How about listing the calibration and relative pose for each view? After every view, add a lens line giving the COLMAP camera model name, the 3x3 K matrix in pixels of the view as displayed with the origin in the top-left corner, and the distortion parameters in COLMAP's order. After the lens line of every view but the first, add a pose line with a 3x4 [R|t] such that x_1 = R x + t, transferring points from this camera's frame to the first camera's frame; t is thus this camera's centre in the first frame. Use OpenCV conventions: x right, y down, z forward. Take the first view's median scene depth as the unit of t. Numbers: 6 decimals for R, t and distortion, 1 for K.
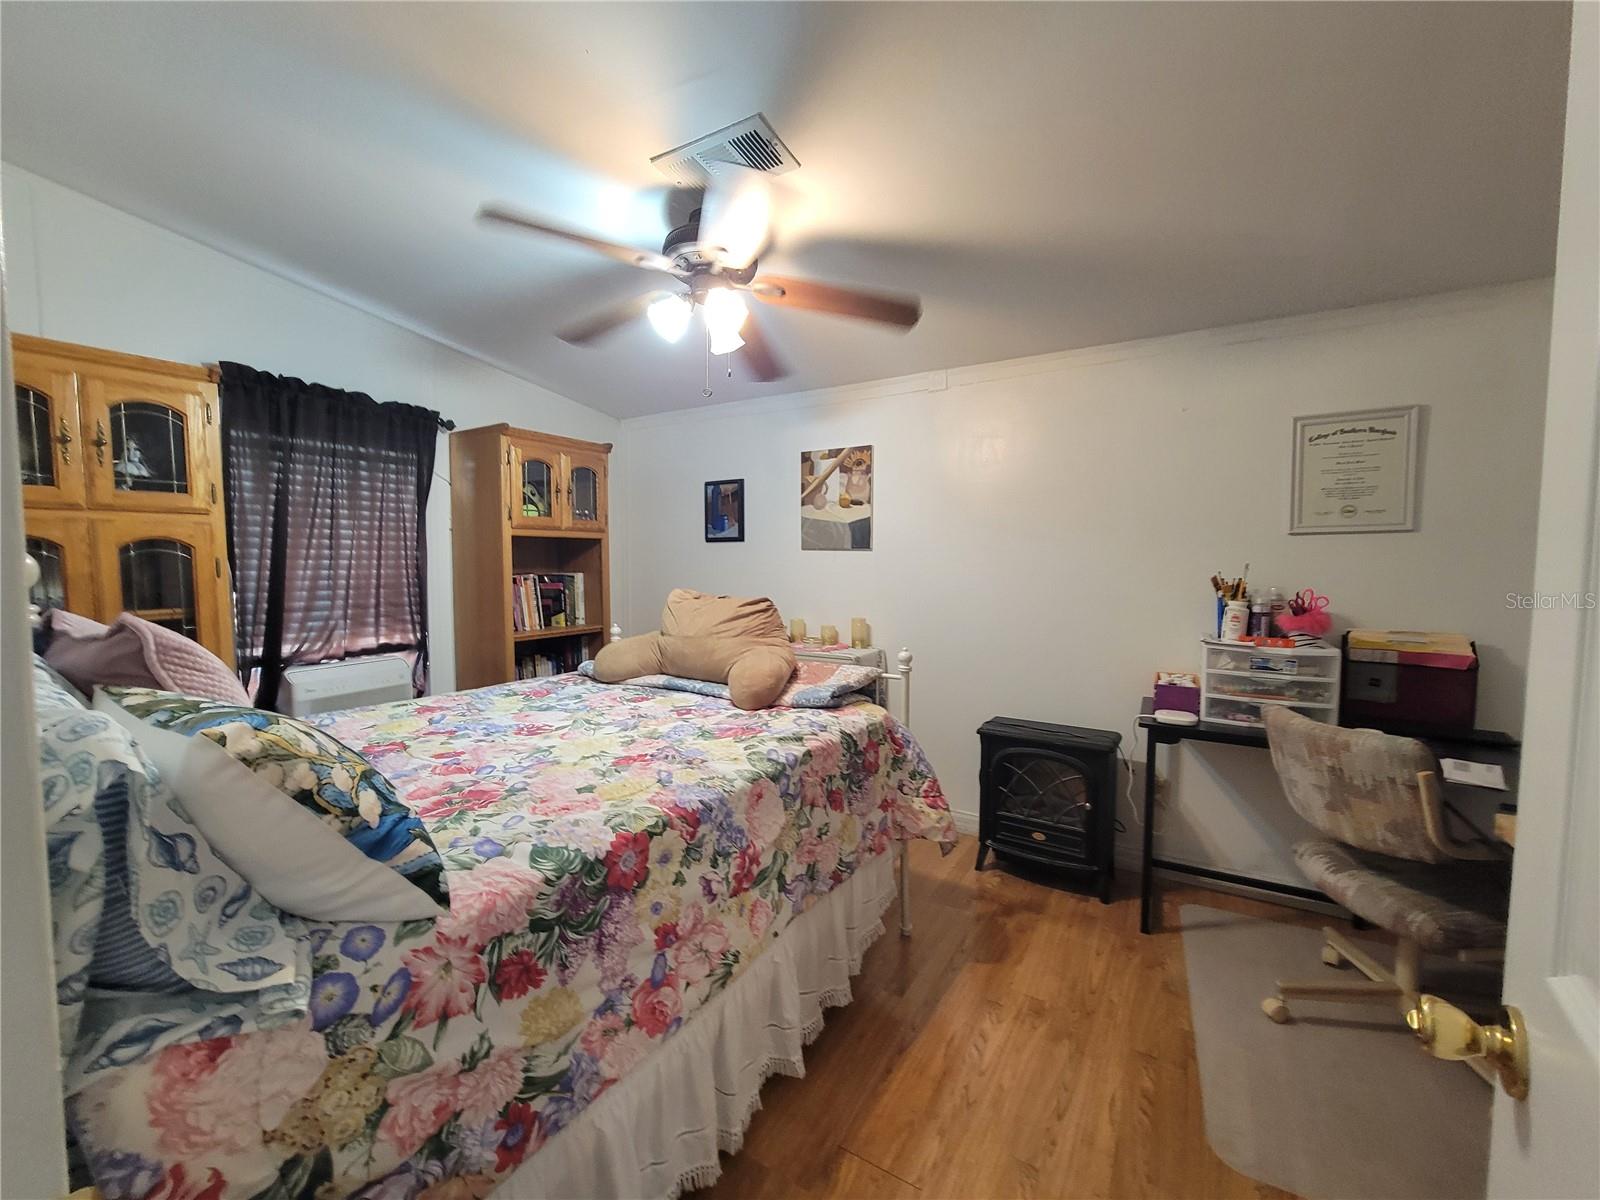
lens RADIAL K [[655.7, 0, 792.1], [0, 655.7, 597.5], [0, 0, 1]] dist [-0.001117, 0.001499]
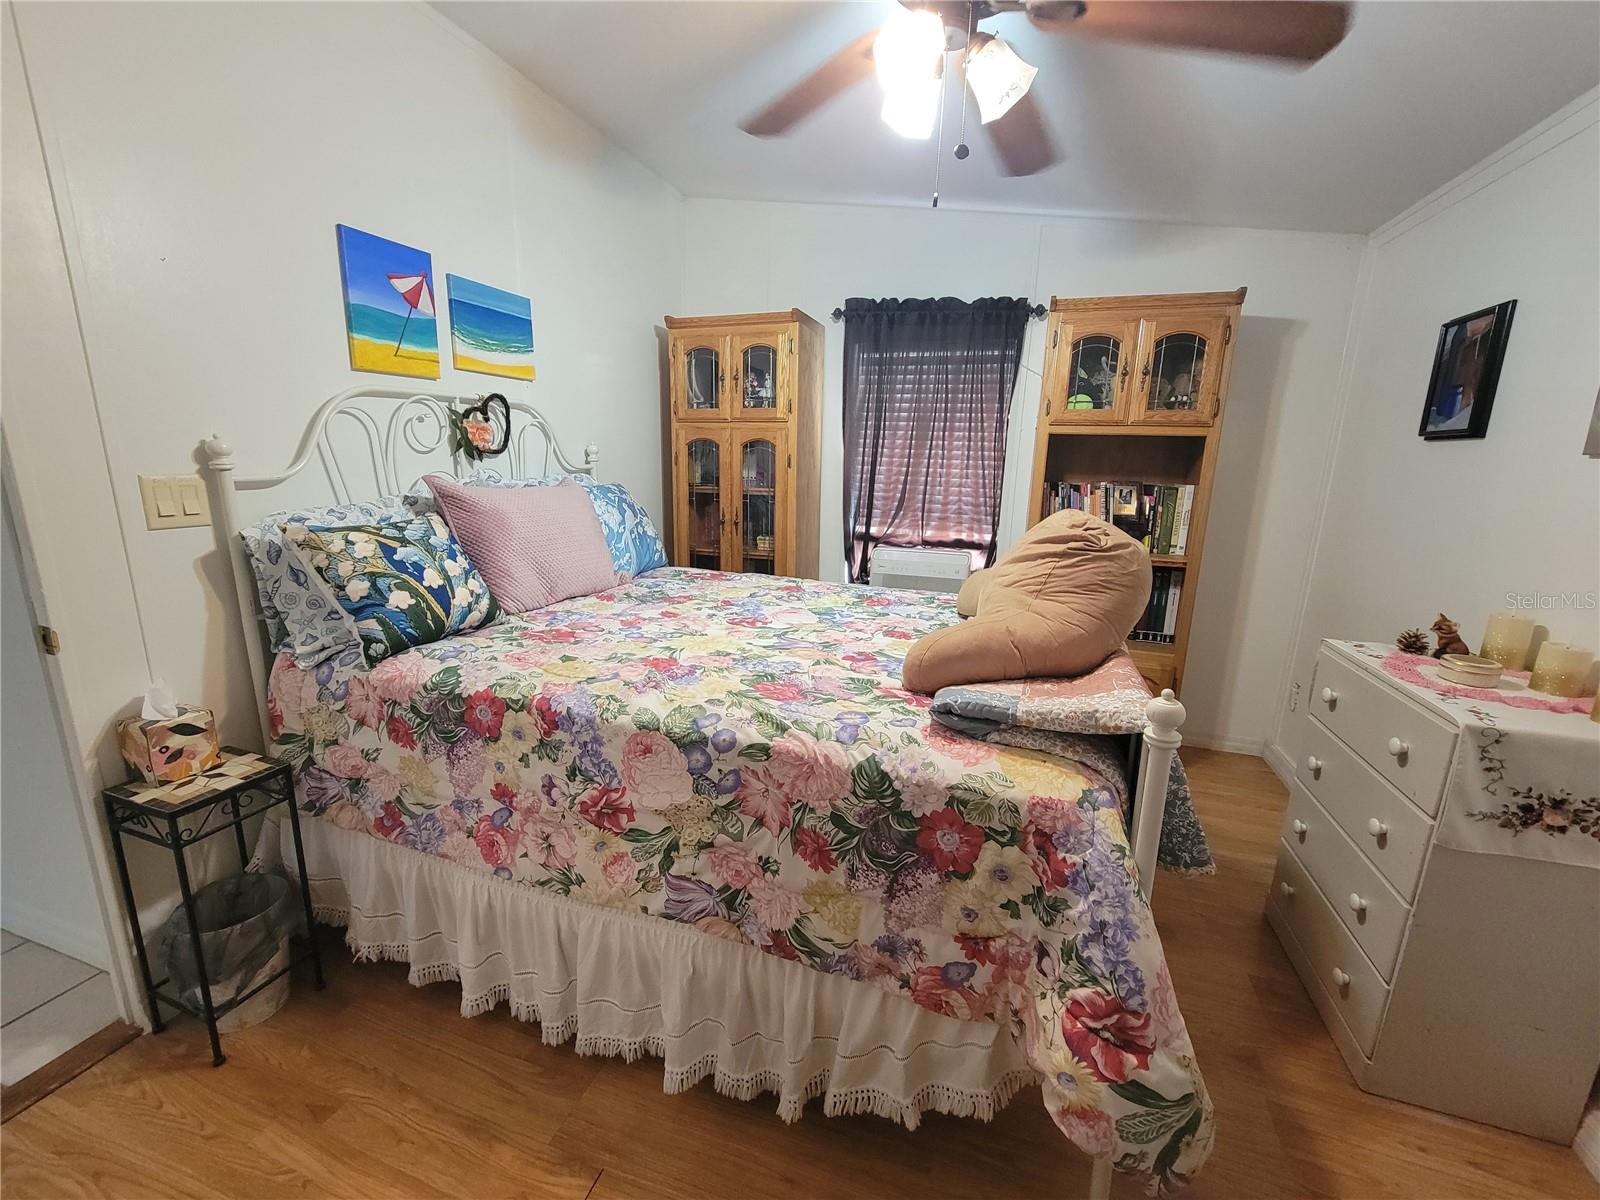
lens RADIAL K [[655.7, 0, 792.7], [0, 655.7, 600.7], [0, 0, 1]] dist [-0.001117, 0.001499]
pose [[0.219473, 0.222455, -0.949919, 0.650925], [-0.083471, 0.974369, 0.208895, -0.060041], [0.972041, 0.033444, 0.232416, 0.867442]]
